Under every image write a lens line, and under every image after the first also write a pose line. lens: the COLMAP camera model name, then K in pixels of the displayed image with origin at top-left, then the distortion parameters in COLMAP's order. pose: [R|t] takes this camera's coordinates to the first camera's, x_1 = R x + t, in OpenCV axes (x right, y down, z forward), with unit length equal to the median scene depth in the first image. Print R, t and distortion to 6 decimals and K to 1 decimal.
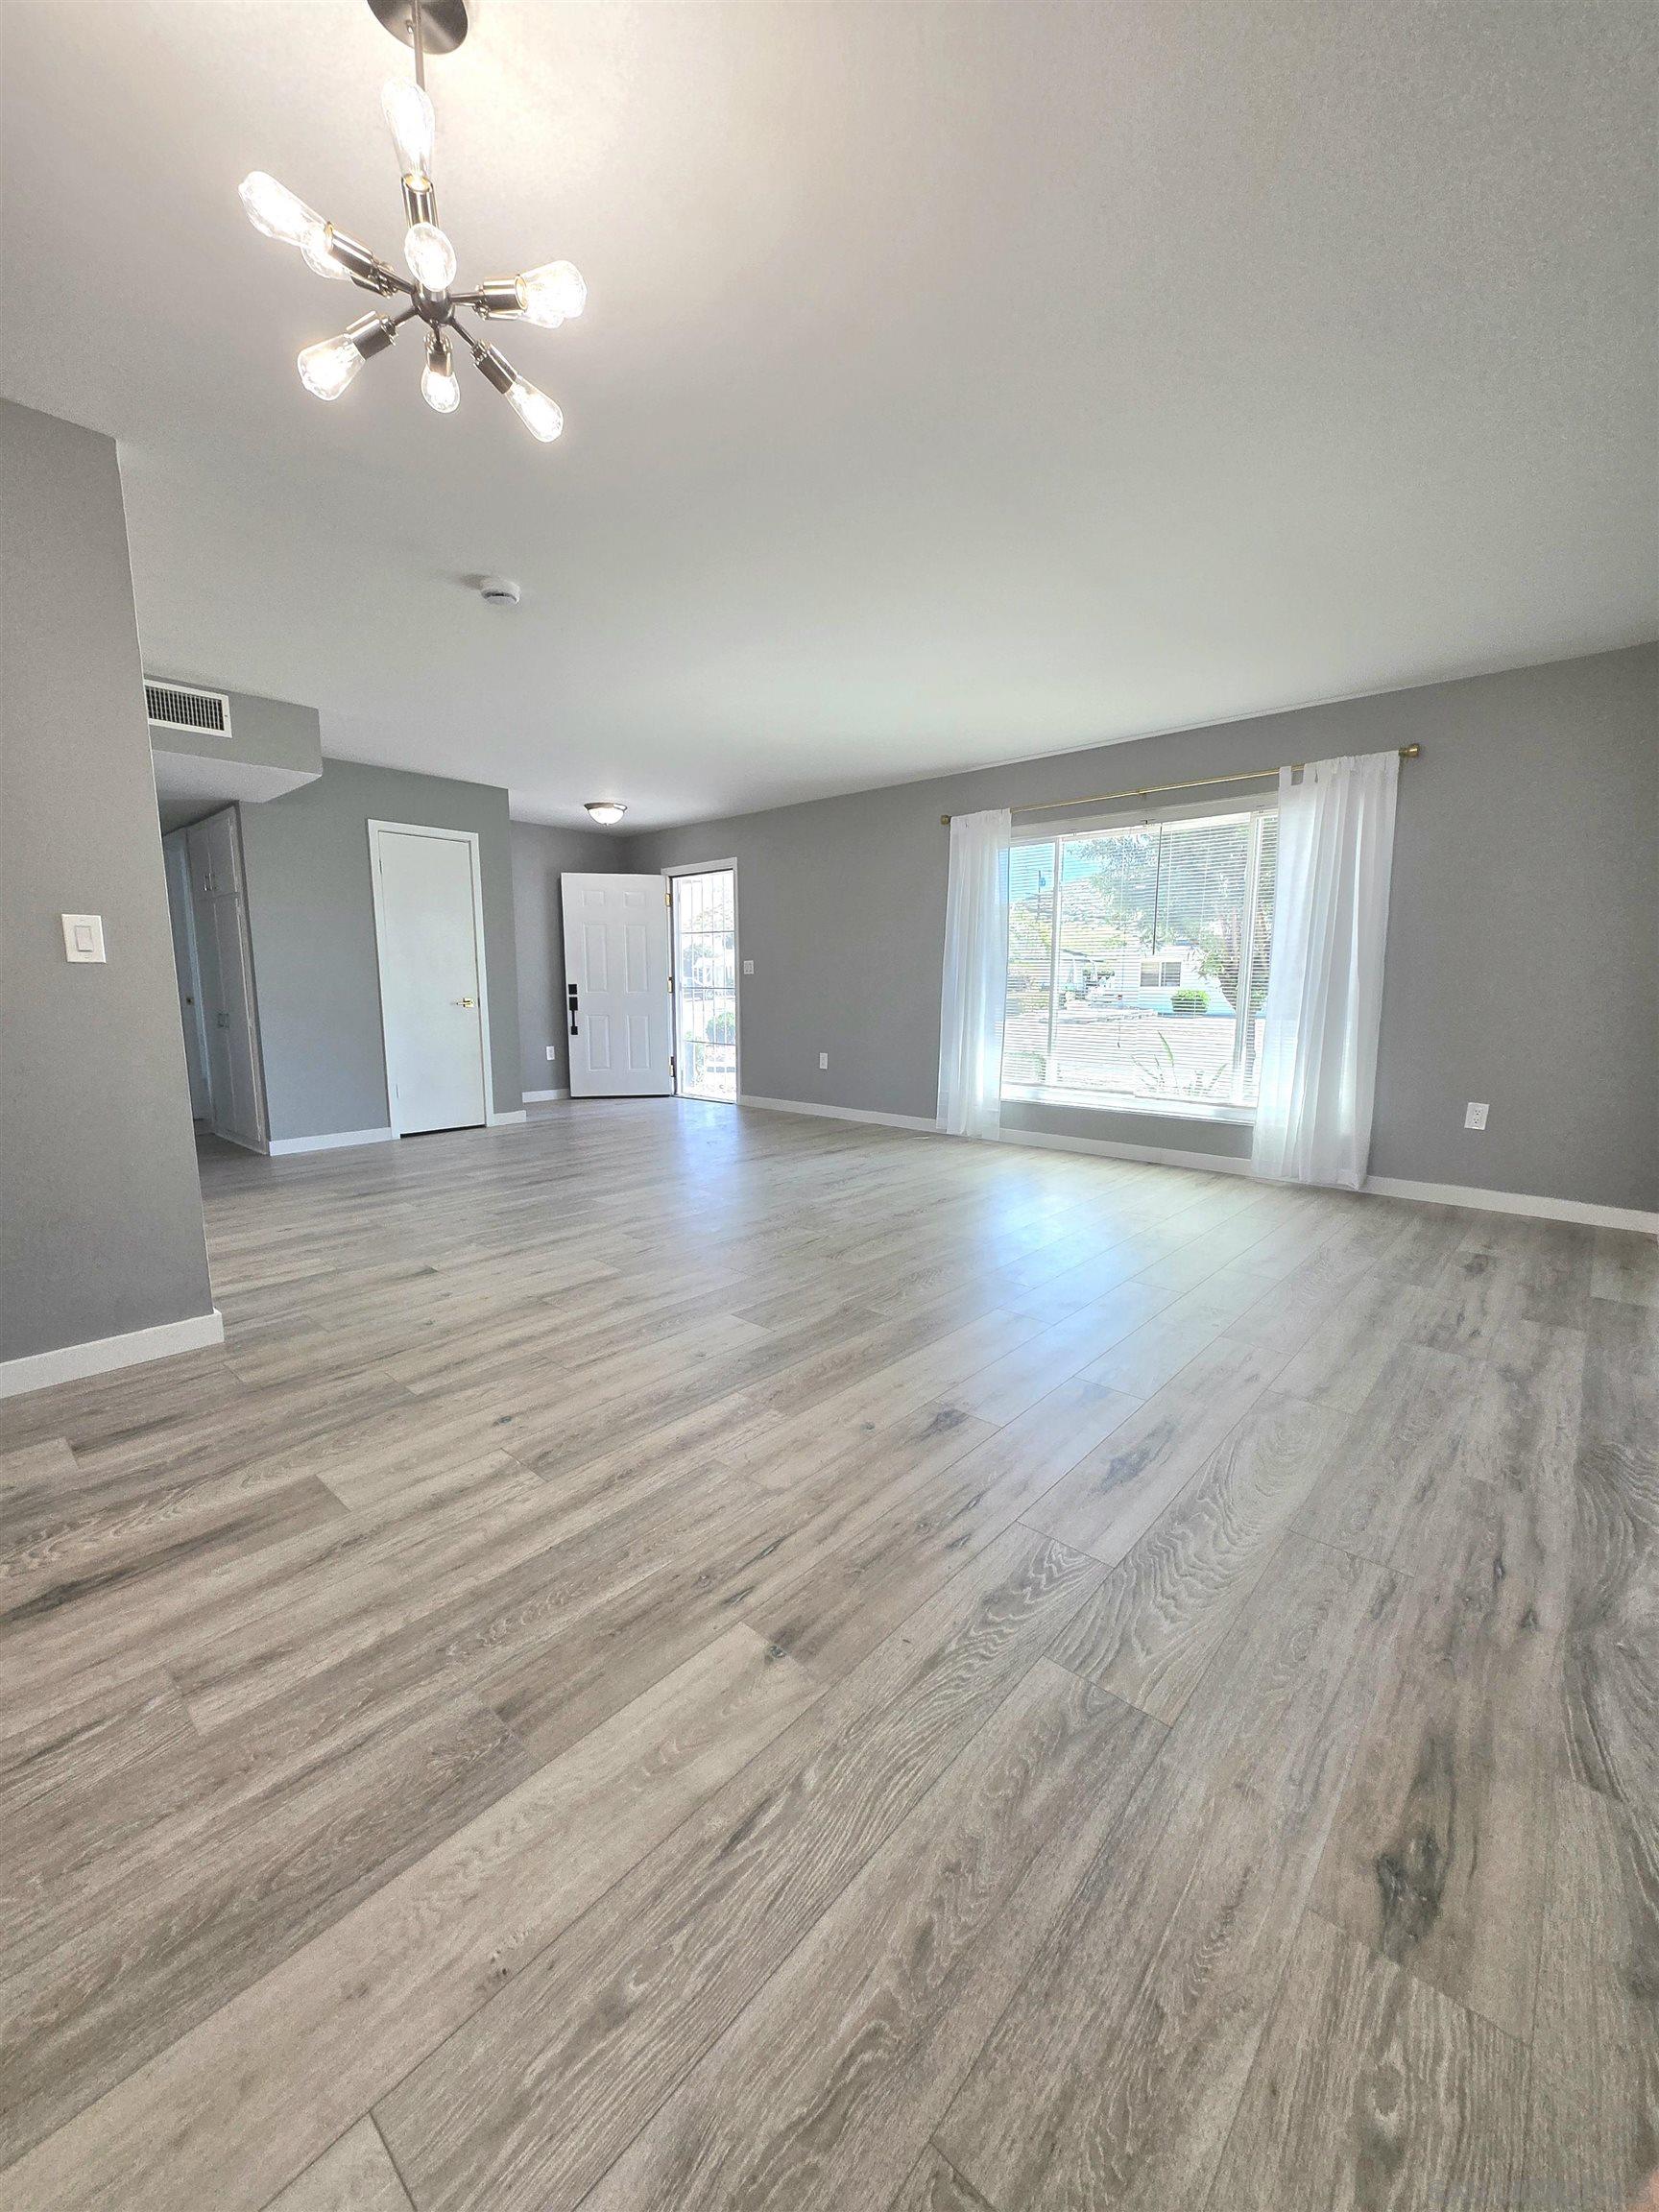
lens RADIAL K [[864.9, 0, 823.6], [0, 864.9, 1111.3], [0, 0, 1]] dist [0.001722, -0.000033]
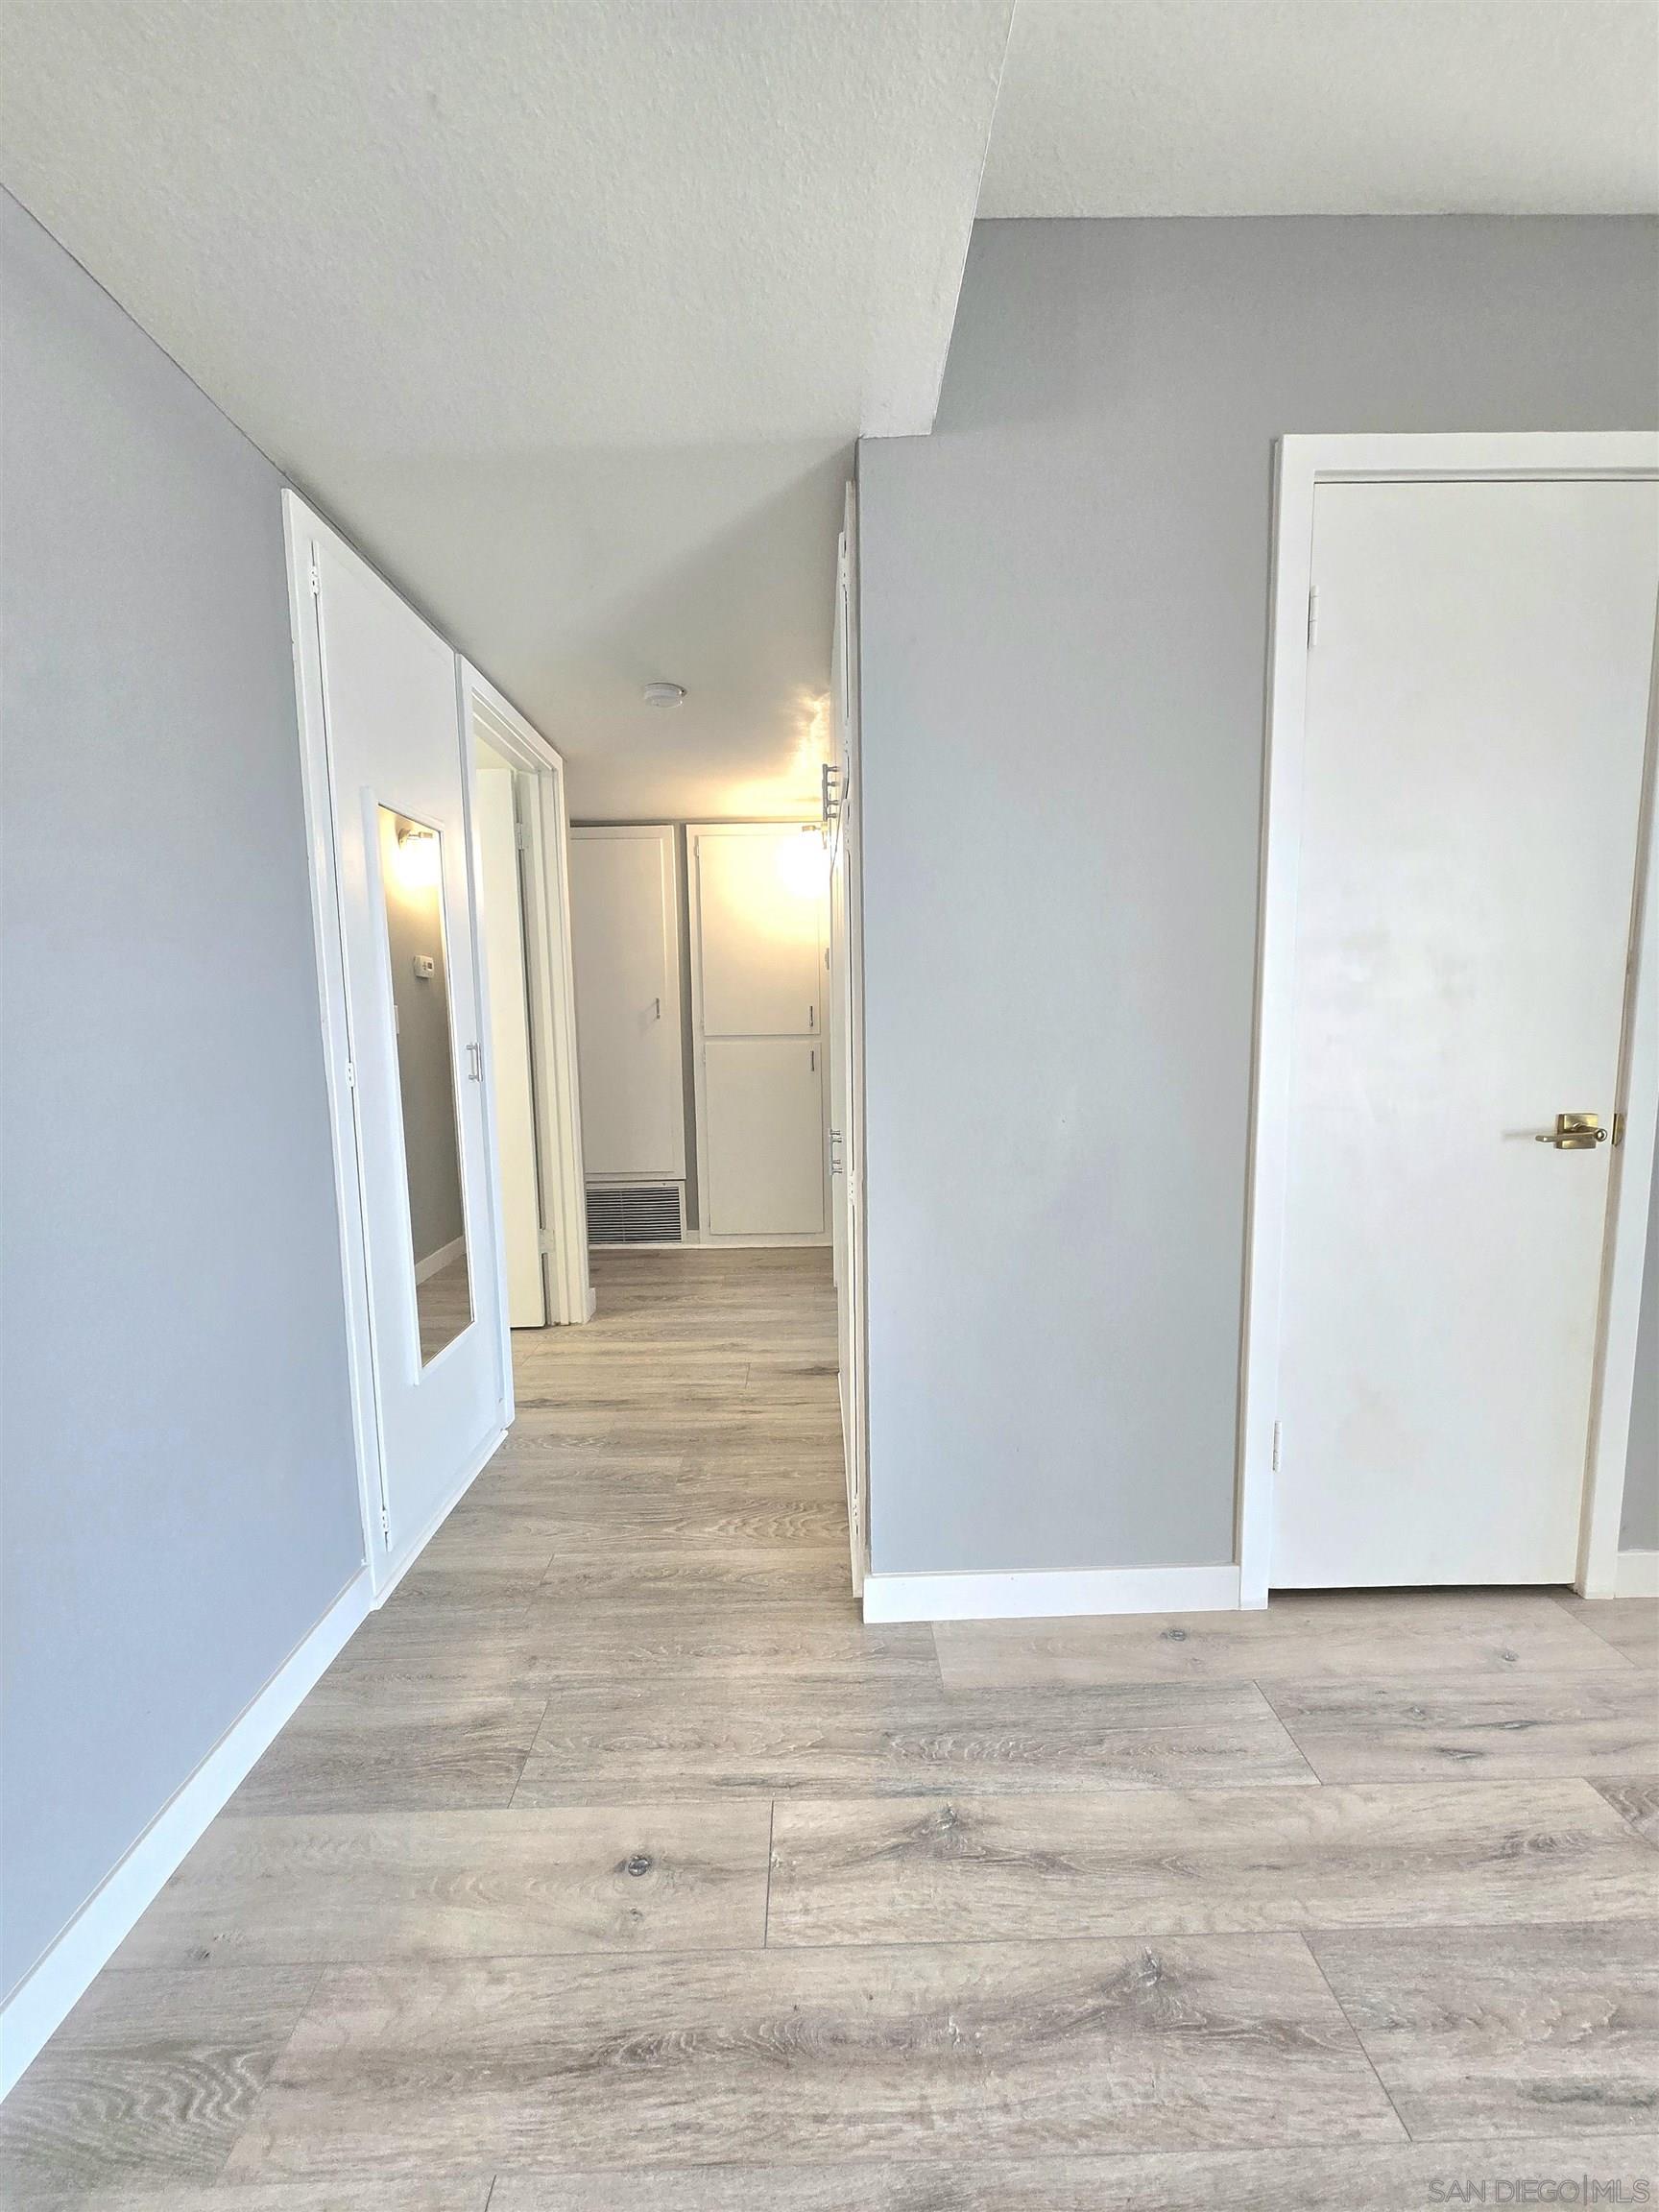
lens RADIAL K [[864.9, 0, 823.6], [0, 864.9, 1111.3], [0, 0, 1]] dist [0.001722, -0.000033]
pose [[0.678920, 0.071748, -0.730698, -0.832594], [-0.092126, 0.995673, 0.012169, -0.254134], [0.728409, 0.059055, 0.682592, 1.472093]]
